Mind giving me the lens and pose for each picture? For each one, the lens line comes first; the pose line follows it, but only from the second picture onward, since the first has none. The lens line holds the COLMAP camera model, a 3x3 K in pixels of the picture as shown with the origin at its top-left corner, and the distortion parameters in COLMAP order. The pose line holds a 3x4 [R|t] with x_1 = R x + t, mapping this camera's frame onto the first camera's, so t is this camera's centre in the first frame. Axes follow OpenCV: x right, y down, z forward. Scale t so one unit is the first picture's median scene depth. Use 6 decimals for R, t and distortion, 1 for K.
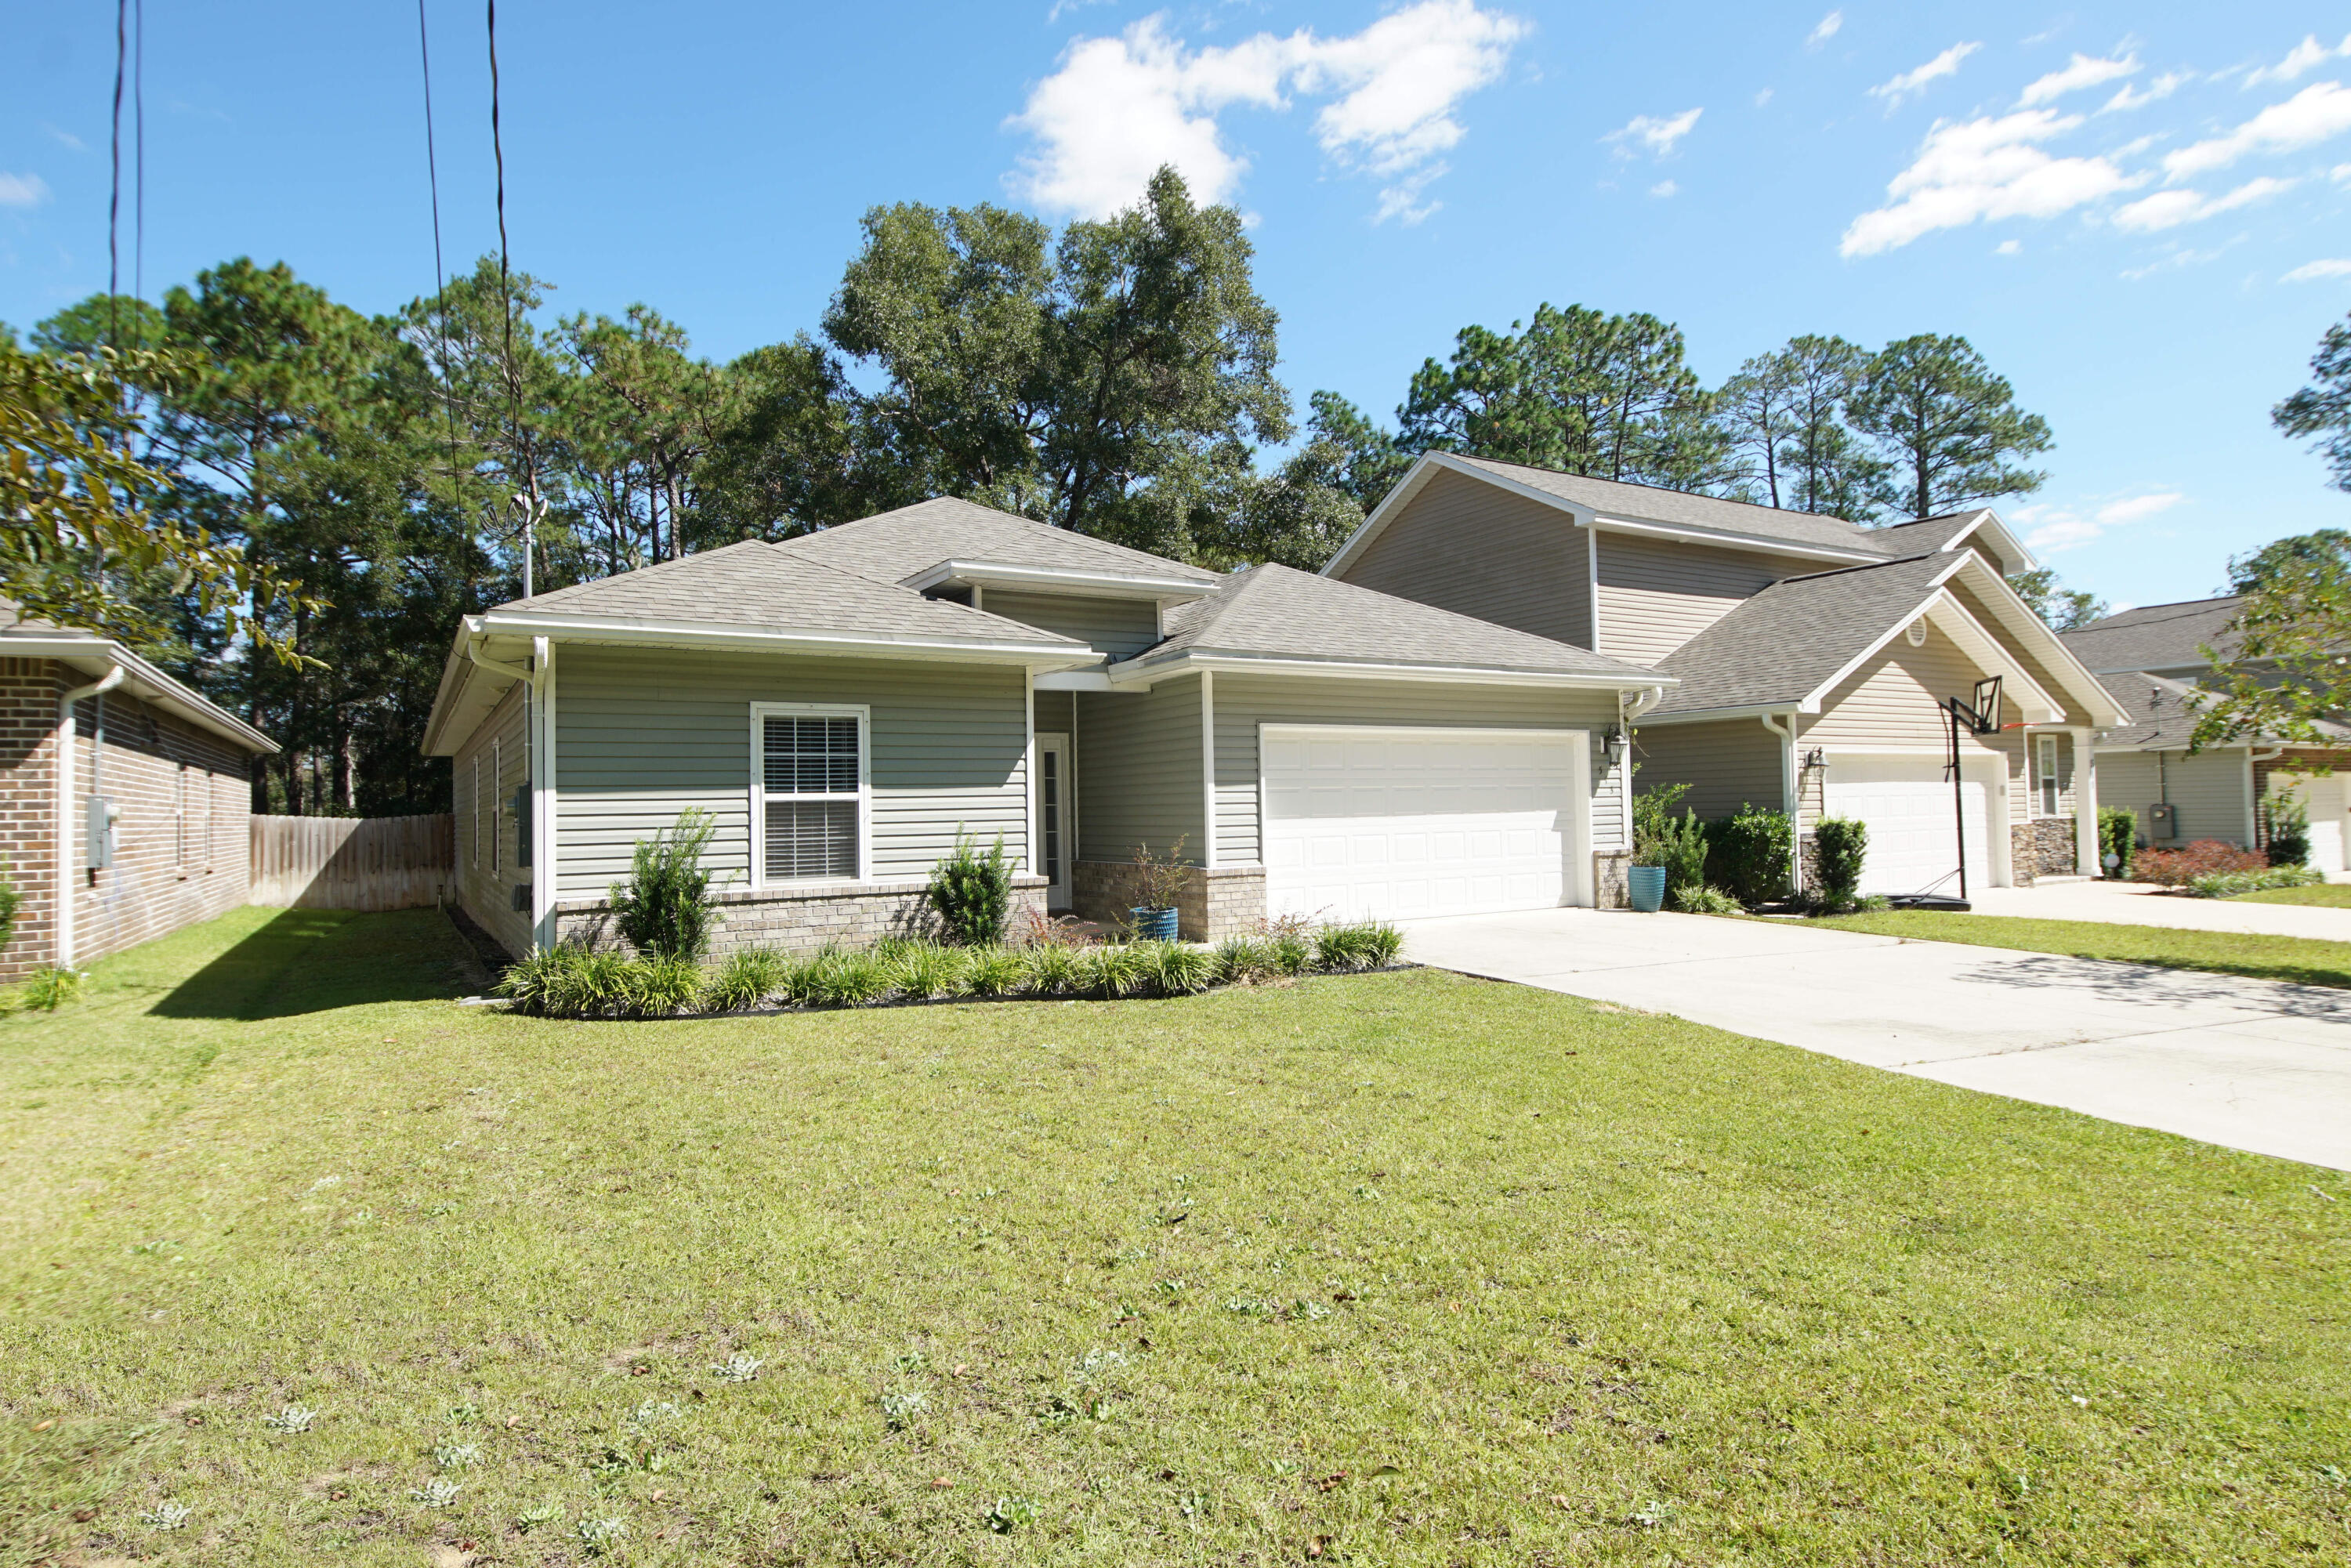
lens RADIAL K [[1257.2, 0, 1171.2], [0, 1257.2, 764.4], [0, 0, 1]] dist [0.004578, -0.000623]
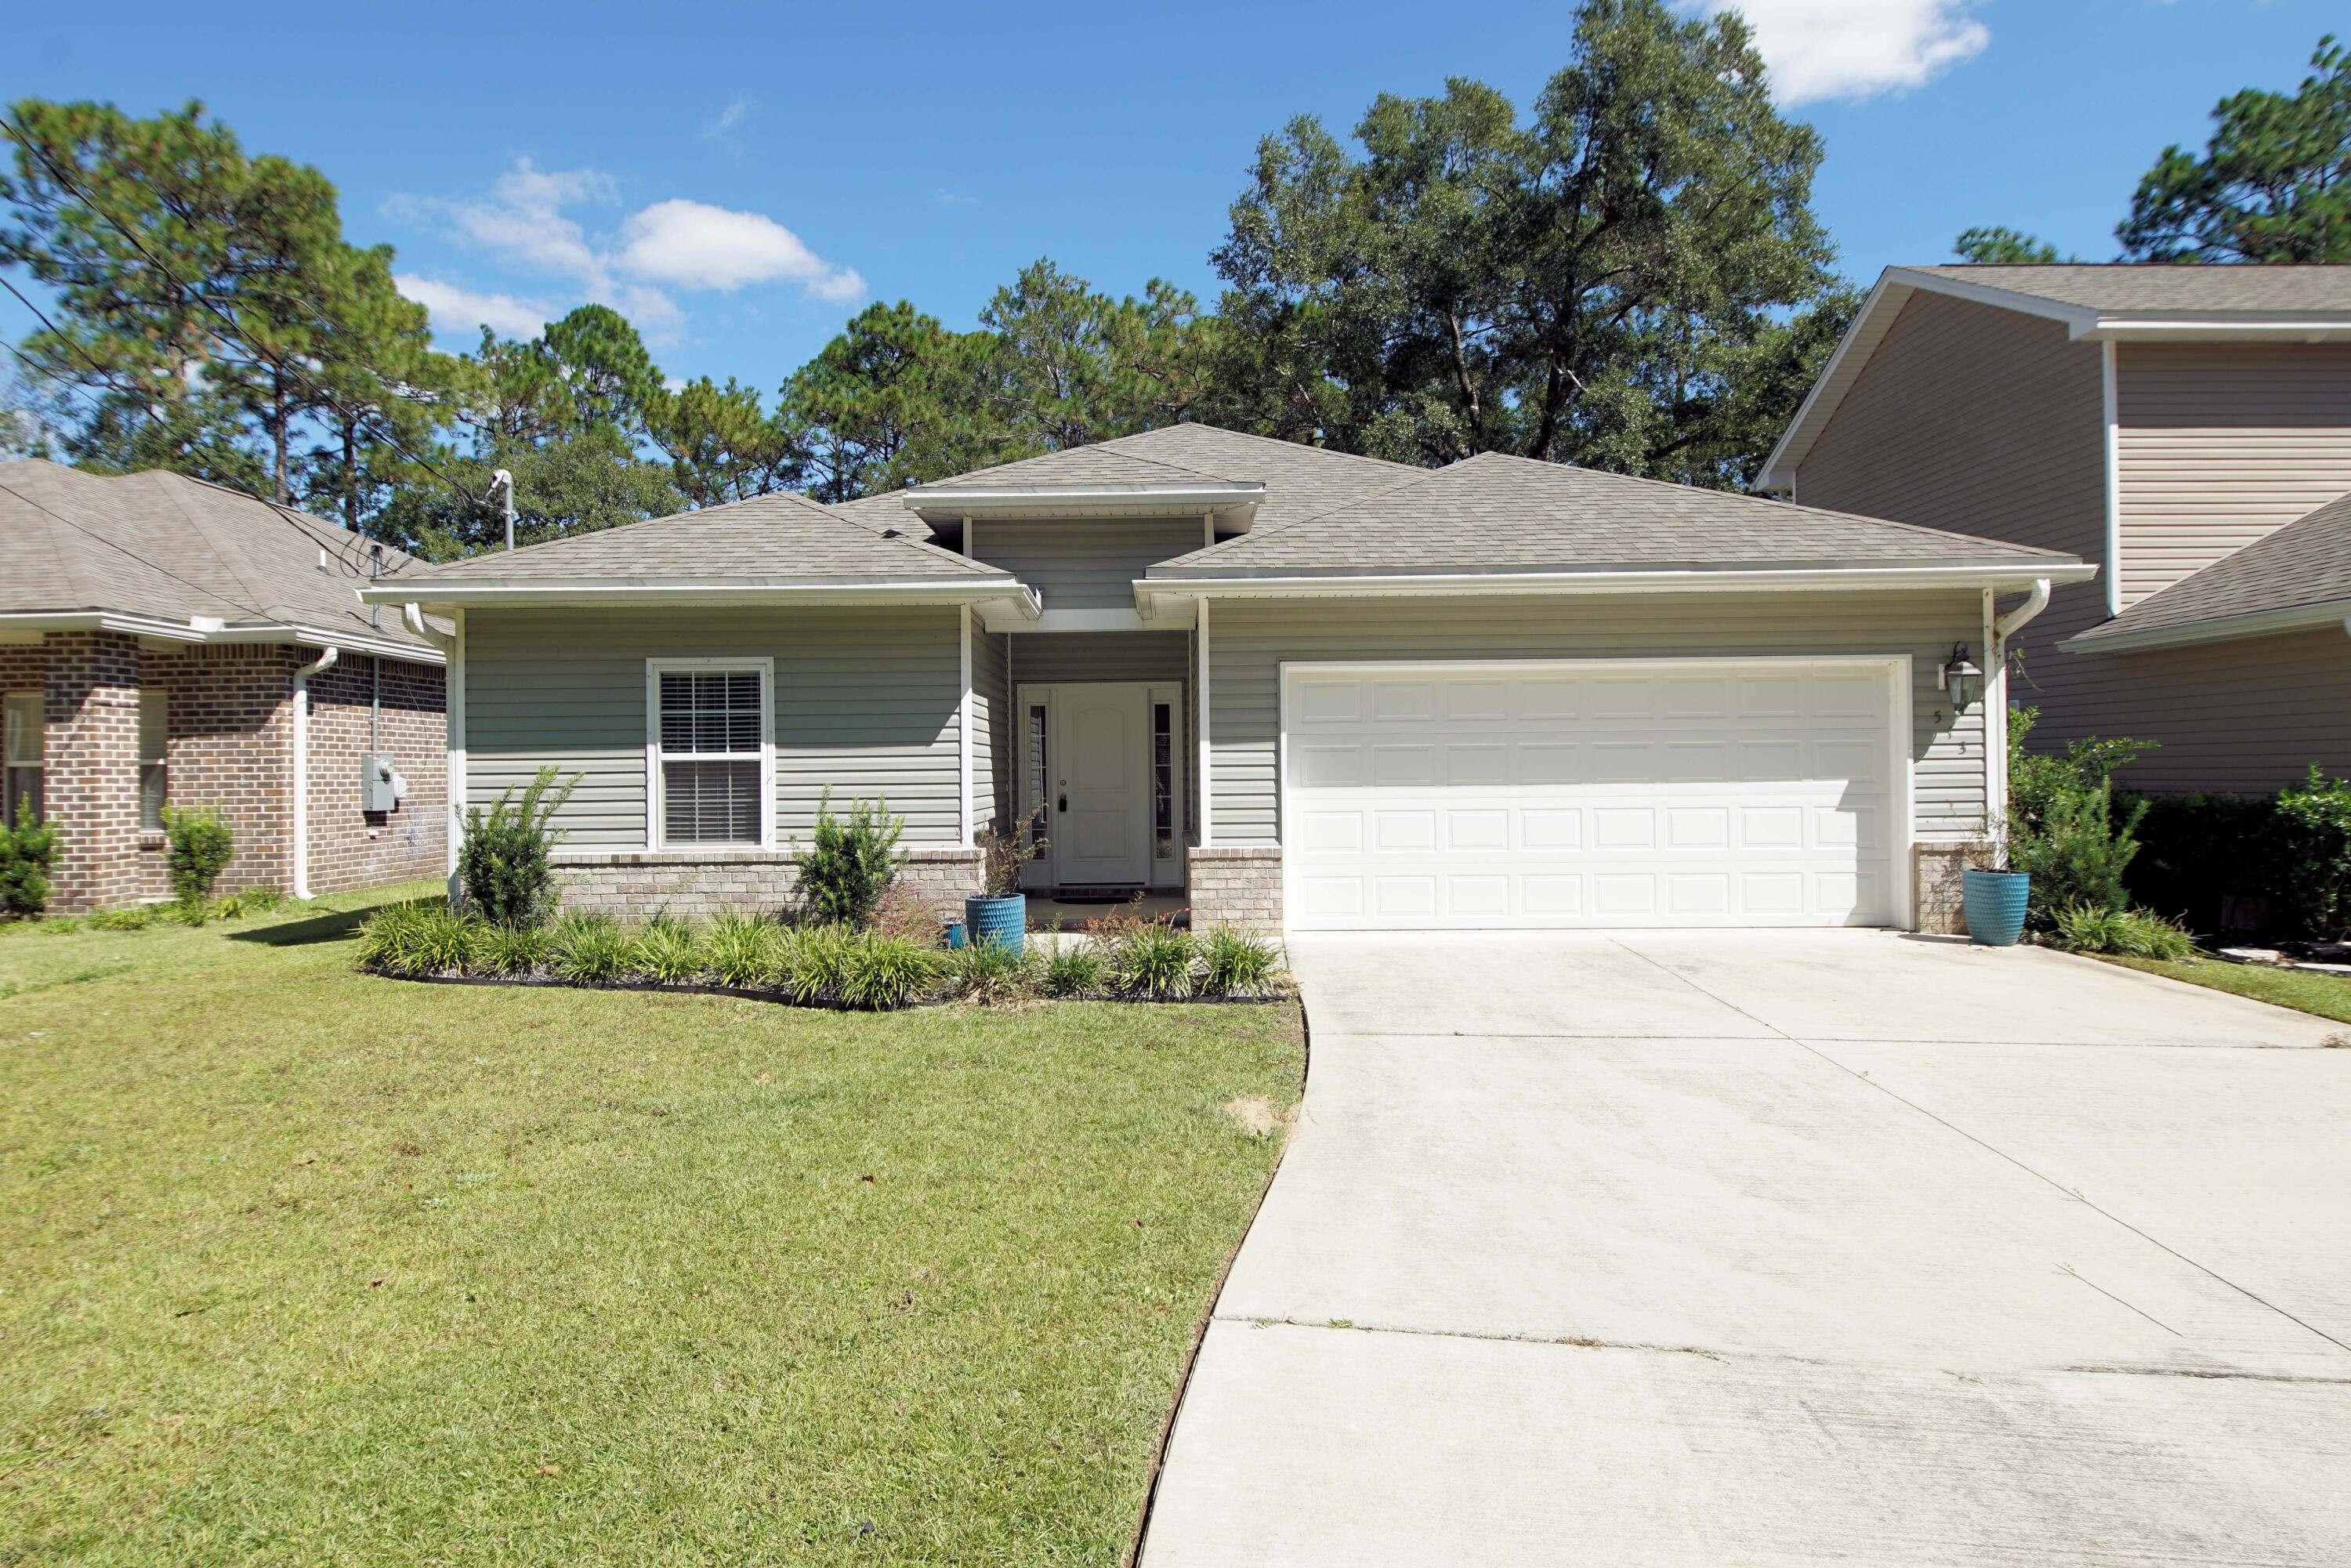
lens RADIAL K [[1259.0, 0, 1150.8], [0, 1259.0, 766.3], [0, 0, 1]] dist [0.037230, -0.034655]
pose [[0.856507, 0.008142, -0.516071, 0.437179], [0.011693, 0.999313, 0.035173, 0.003083], [0.516003, -0.036161, 0.855823, 0.317385]]
